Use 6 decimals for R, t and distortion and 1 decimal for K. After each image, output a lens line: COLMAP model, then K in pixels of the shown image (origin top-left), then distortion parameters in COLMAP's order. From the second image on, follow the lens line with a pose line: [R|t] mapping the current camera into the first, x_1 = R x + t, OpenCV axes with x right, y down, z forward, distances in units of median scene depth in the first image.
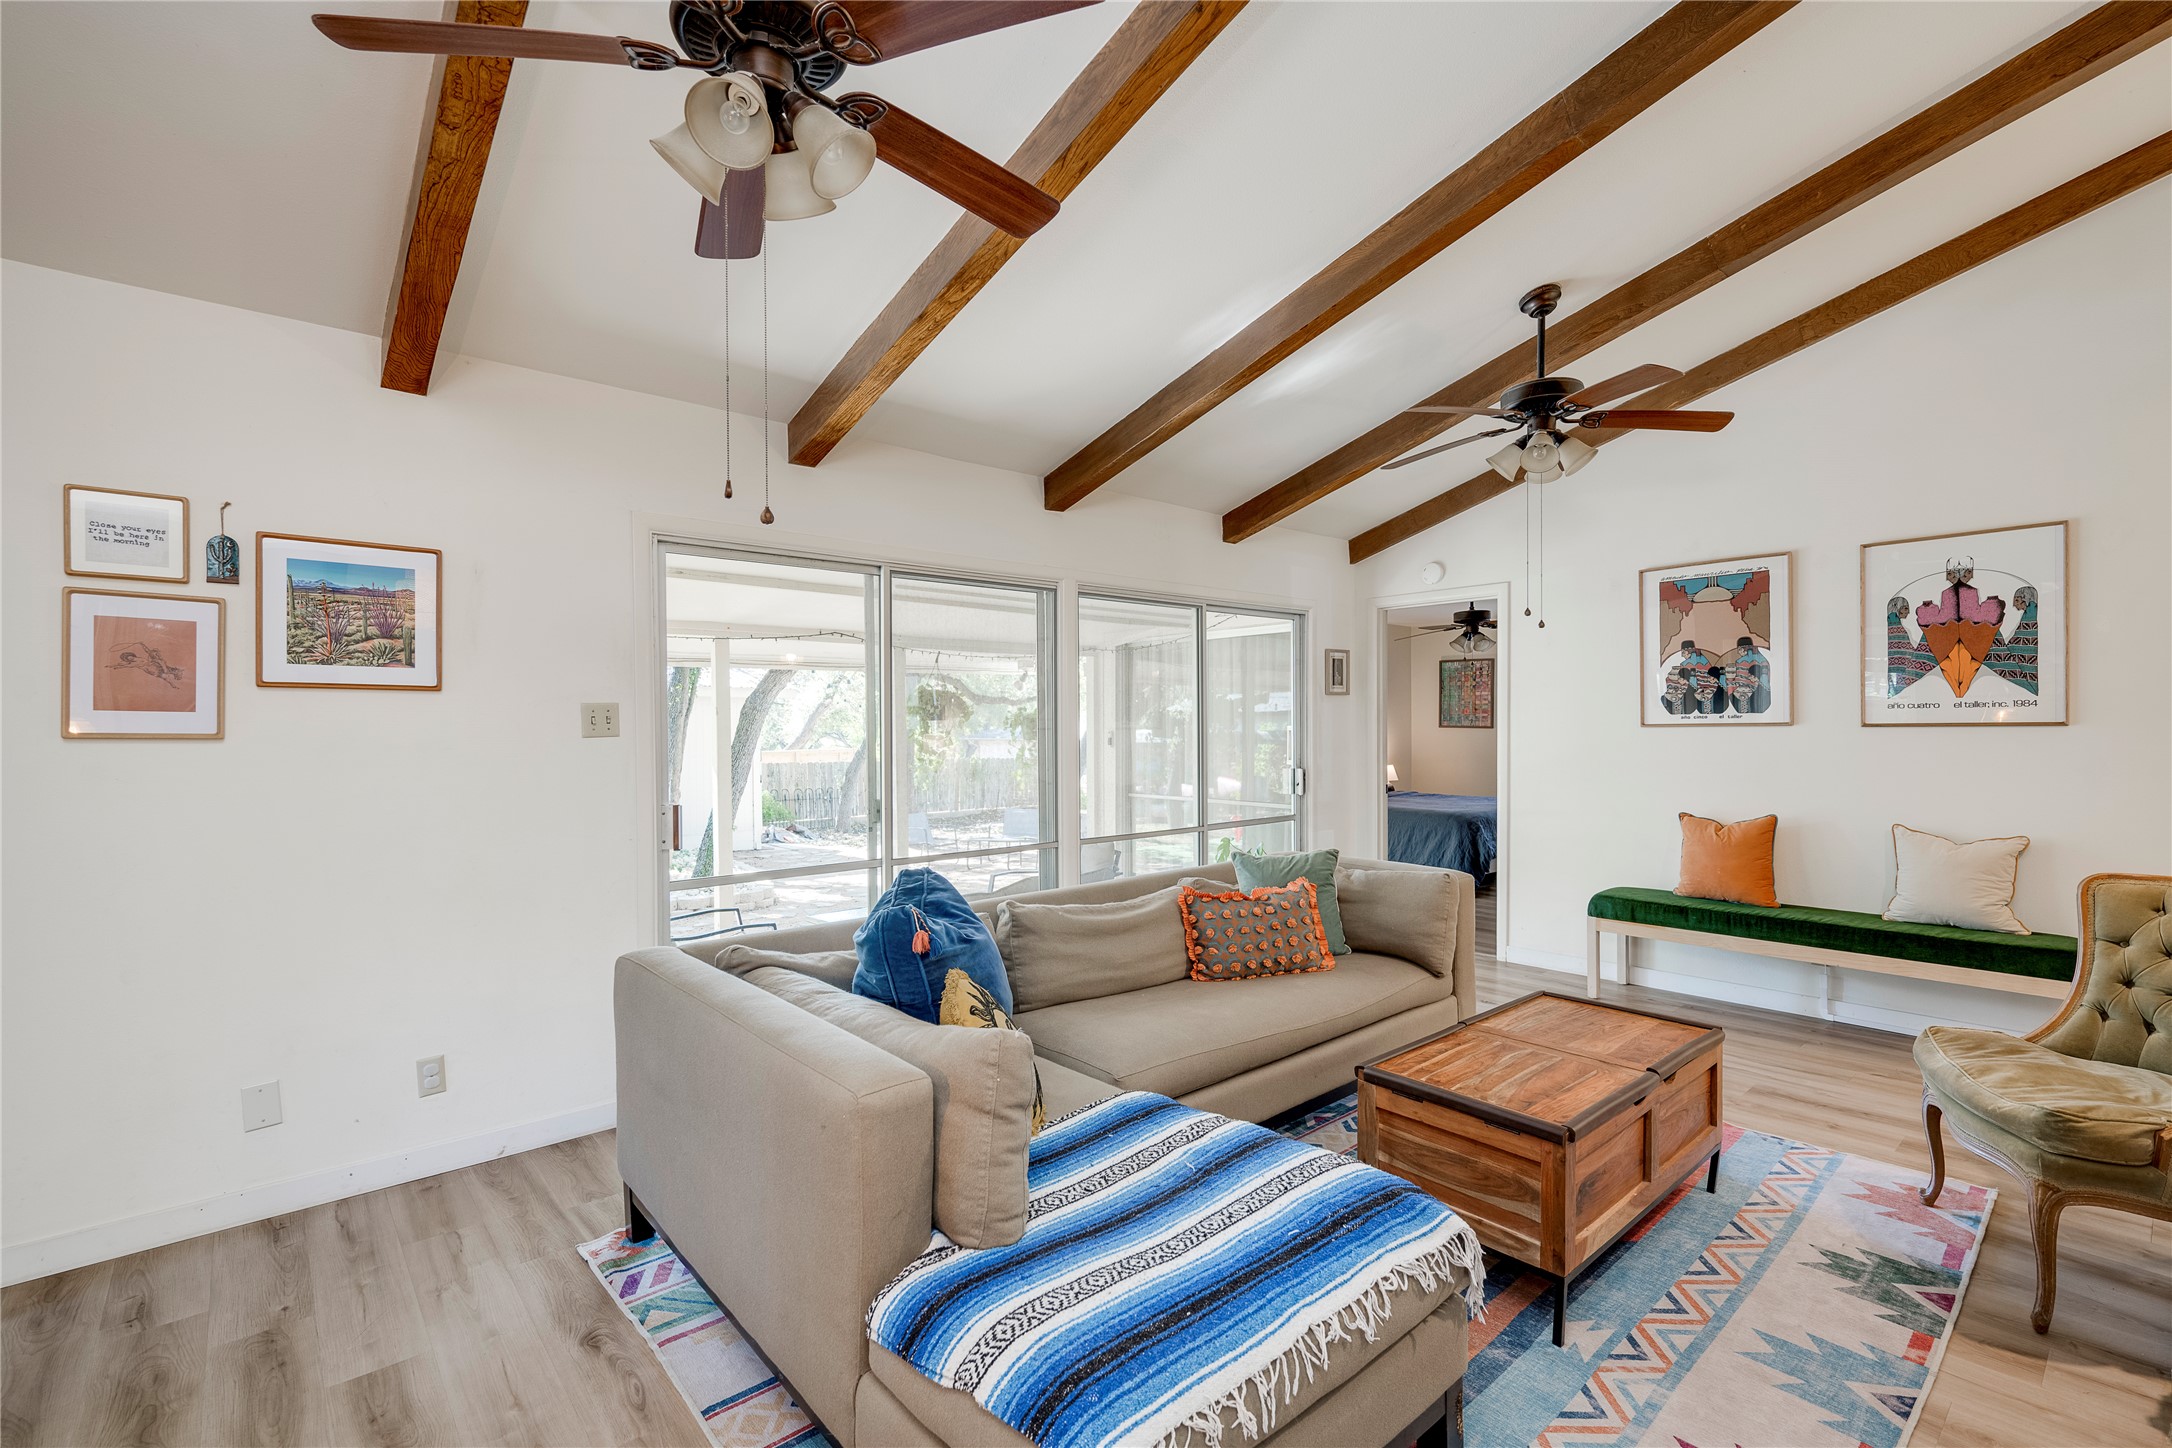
lens RADIAL K [[974.1, 0, 1099.8], [0, 974.1, 732.4], [0, 0, 1]] dist [-0.001058, -0.000151]
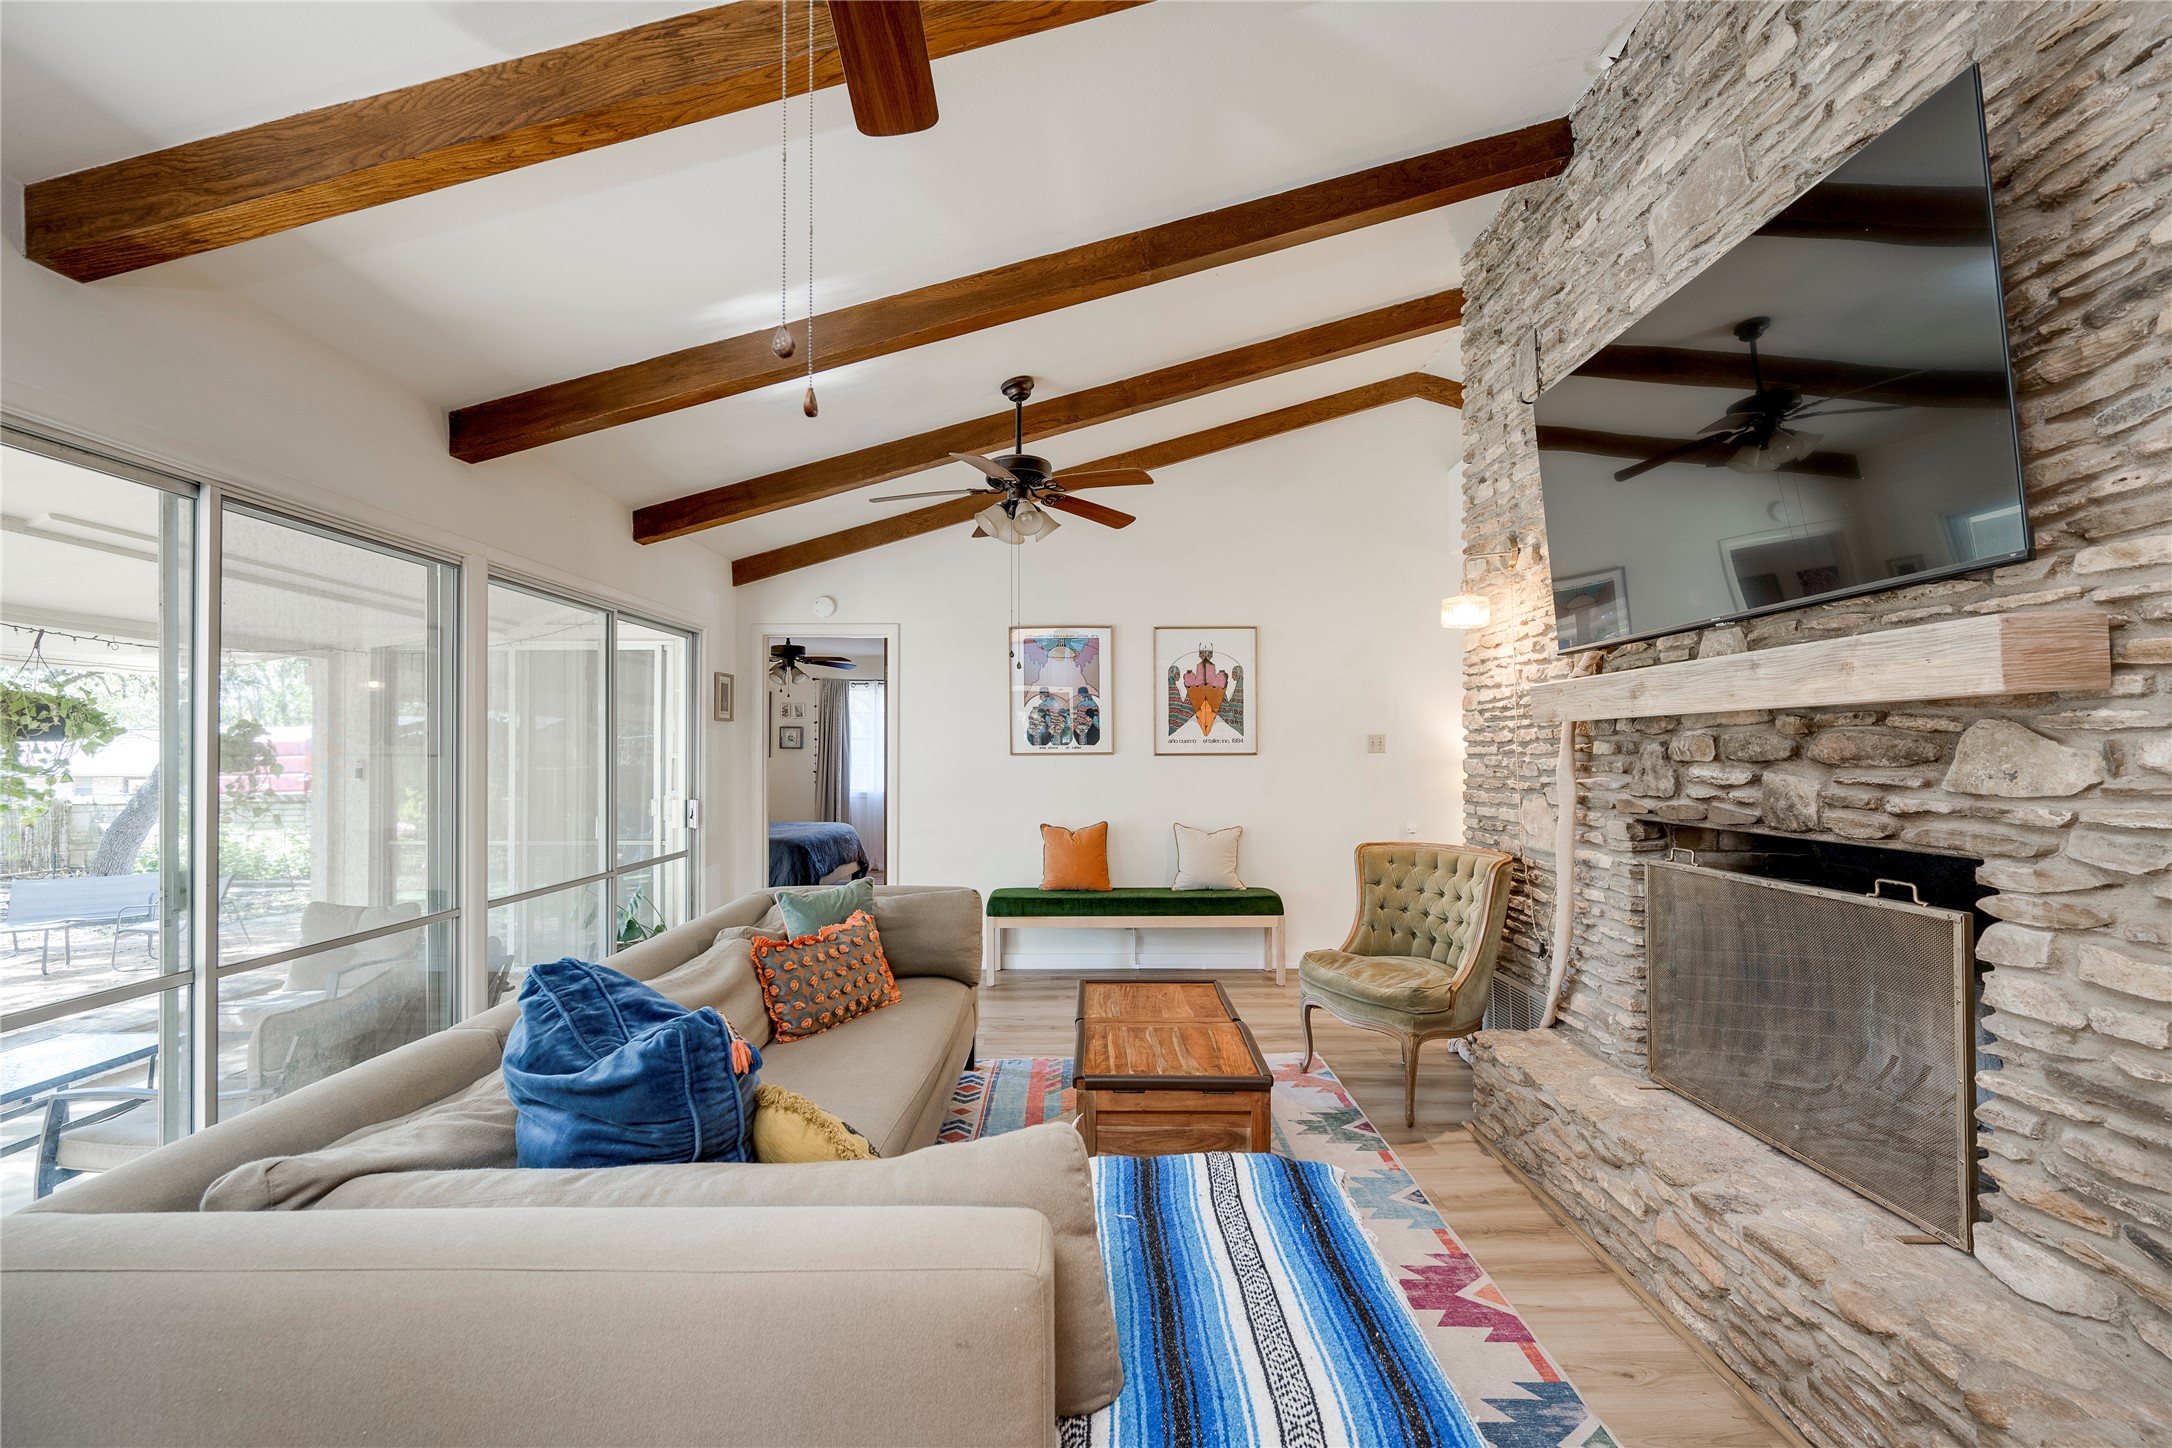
lens RADIAL K [[911.8, 0, 1091.8], [0, 911.8, 745.1], [0, 0, 1]] dist [-0.006897, -0.000152]
pose [[0.652938, 0.012468, 0.757309, -0.292794], [0.002228, 0.999829, -0.018381, 0.003398], [-0.757408, 0.013689, 0.652798, 0.218053]]
